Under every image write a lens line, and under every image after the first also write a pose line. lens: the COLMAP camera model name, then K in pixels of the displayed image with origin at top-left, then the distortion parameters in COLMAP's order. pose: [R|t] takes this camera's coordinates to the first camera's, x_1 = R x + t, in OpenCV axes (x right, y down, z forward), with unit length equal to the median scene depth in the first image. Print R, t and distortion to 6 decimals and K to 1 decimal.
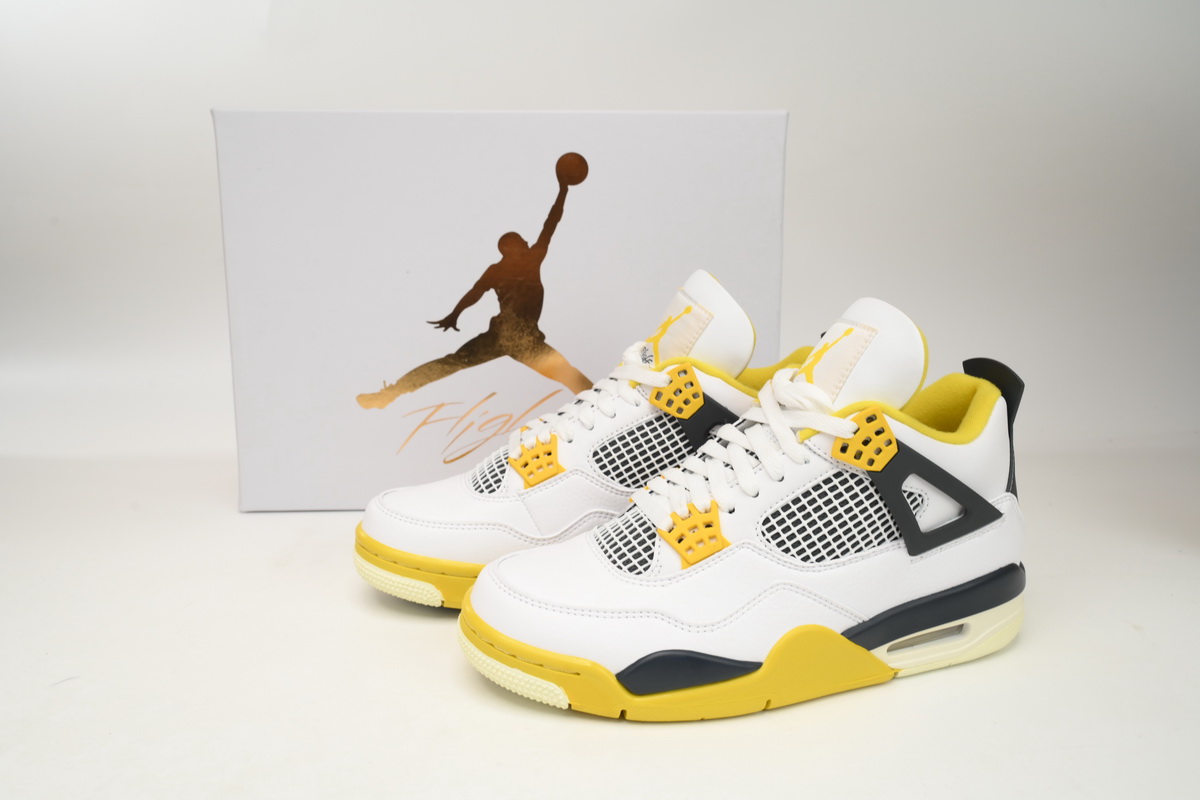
lens RADIAL K [[1061.4, 0, 600.0], [0, 1061.4, 400.0], [0, 0, 1]] dist [0.005865, 0.000276]
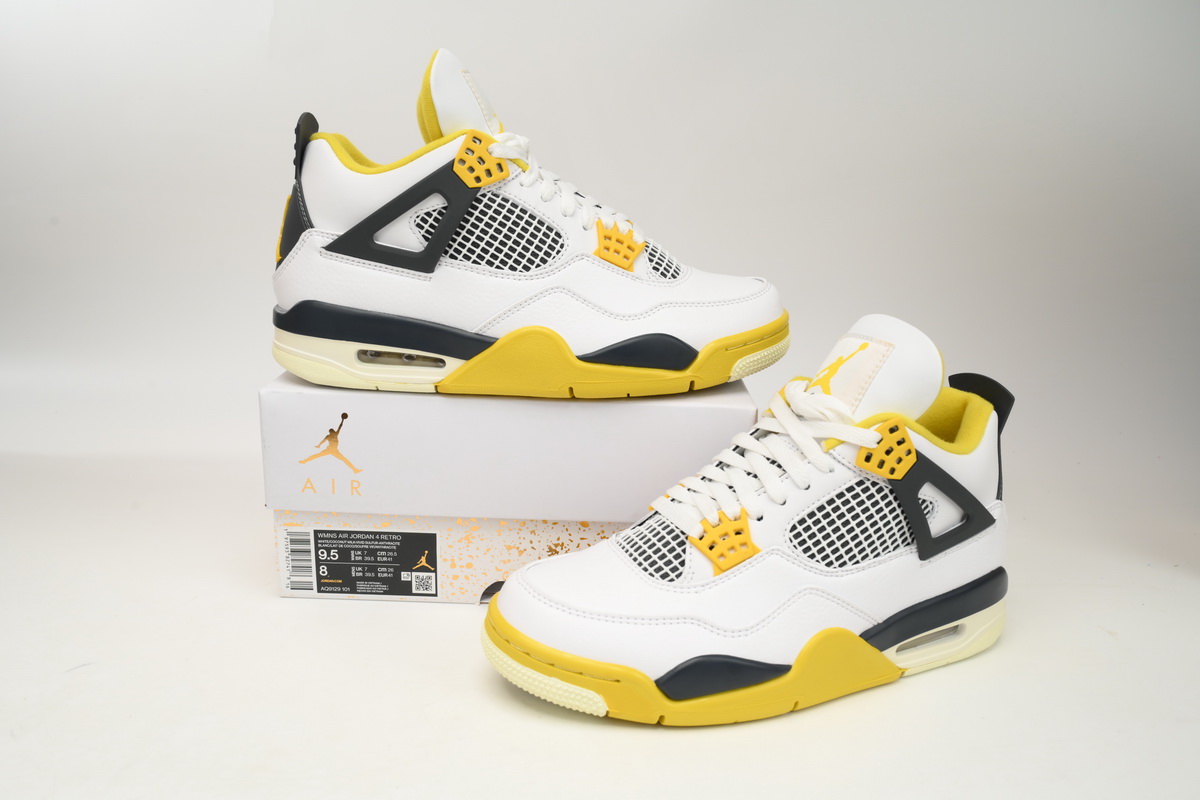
lens RADIAL K [[1061.4, 0, 600.0], [0, 1061.4, 400.0], [0, 0, 1]] dist [0.005865, 0.000276]
pose [[0.989435, 0.010914, 0.144565, -0.179607], [-0.009610, 0.999907, -0.009716, 0.001375], [-0.144657, 0.008224, 0.989448, 0.004300]]
